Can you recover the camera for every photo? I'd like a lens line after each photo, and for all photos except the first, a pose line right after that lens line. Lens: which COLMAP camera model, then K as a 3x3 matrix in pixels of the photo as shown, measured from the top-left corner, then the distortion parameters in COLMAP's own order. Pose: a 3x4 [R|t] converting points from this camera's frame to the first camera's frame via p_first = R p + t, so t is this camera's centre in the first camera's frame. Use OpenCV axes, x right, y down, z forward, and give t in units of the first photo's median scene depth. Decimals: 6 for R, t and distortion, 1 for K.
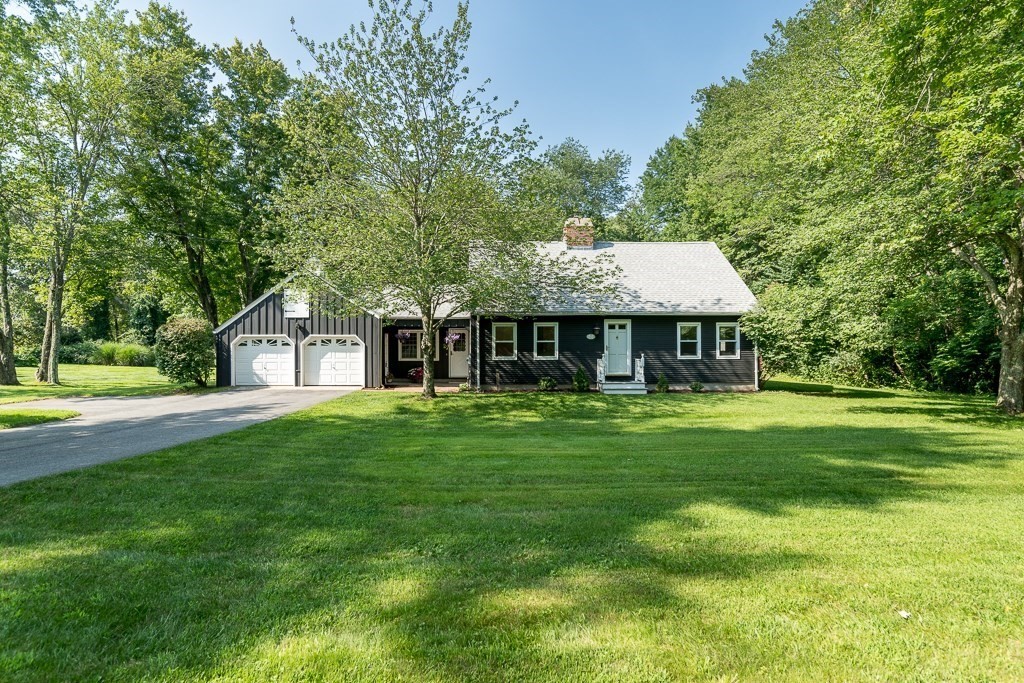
lens RADIAL K [[528.4, 0, 503.0], [0, 528.4, 342.3], [0, 0, 1]] dist [-0.038767, 0.011712]
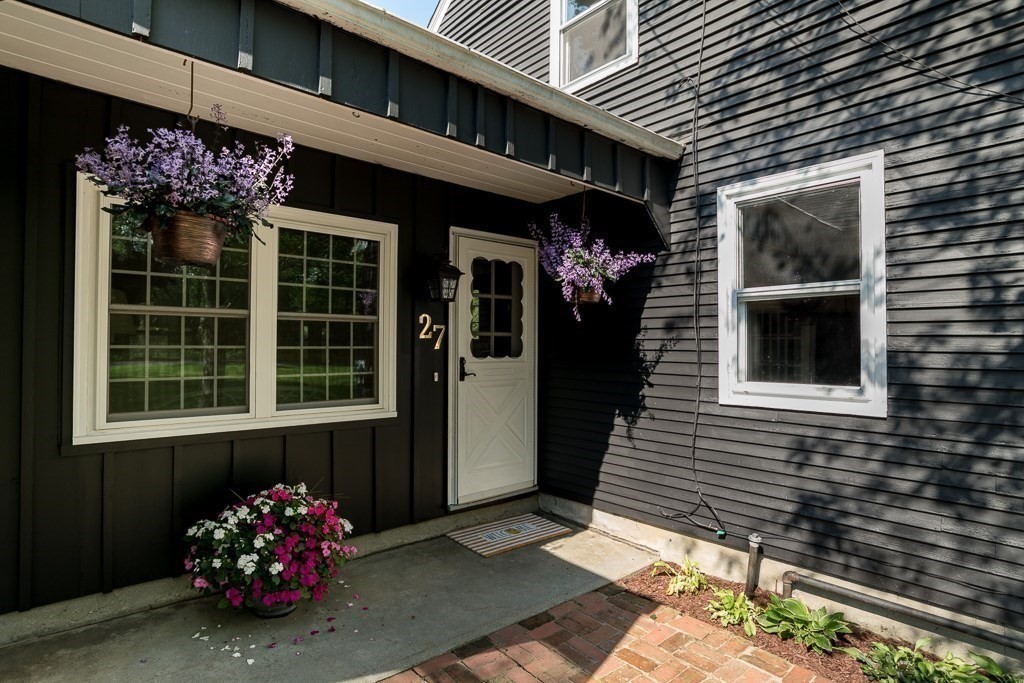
lens RADIAL K [[528.4, 0, 510.3], [0, 528.4, 341.6], [0, 0, 1]] dist [-0.038767, 0.011712]
pose [[0.780088, 0.013239, 0.625530, -0.221377], [-0.008604, 0.999909, -0.010433, 0.015109], [-0.625611, 0.002757, 0.780130, 0.993198]]
